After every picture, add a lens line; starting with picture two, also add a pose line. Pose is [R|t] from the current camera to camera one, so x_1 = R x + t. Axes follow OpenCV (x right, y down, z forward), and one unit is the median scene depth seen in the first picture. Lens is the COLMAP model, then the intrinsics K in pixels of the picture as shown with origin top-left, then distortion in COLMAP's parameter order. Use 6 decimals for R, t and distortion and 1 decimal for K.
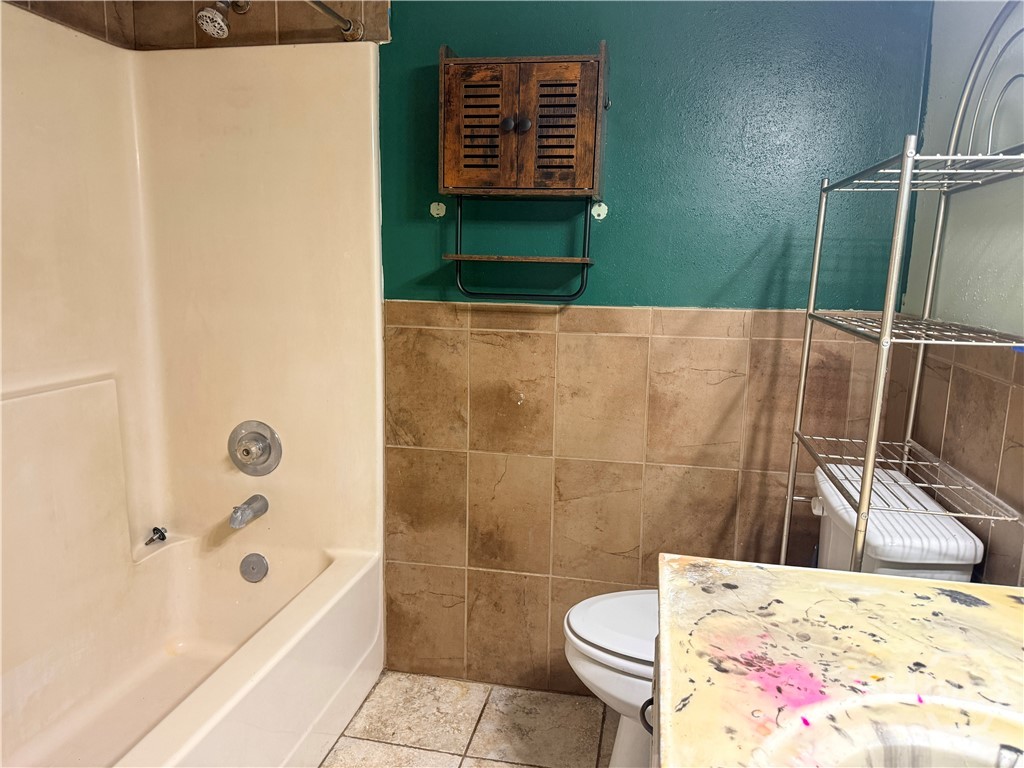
lens RADIAL K [[698.7, 0, 512.0], [0, 698.7, 384.0], [0, 0, 1]] dist [0.140750, -0.258794]
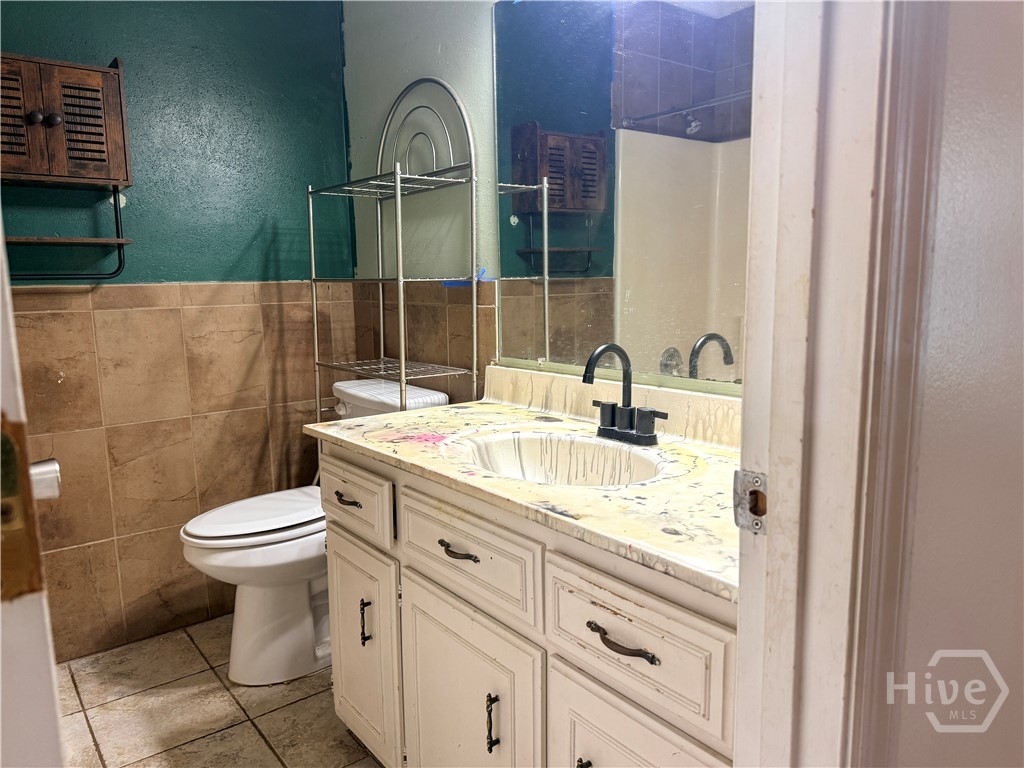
lens RADIAL K [[719.5, 0, 512.0], [0, 719.5, 384.0], [0, 0, 1]] dist [-0.042585, -0.000341]
pose [[0.650016, -0.133943, 0.748023, -0.357434], [0.143745, 0.988245, 0.052047, 0.077249], [-0.746201, 0.073693, 0.661629, -0.198938]]
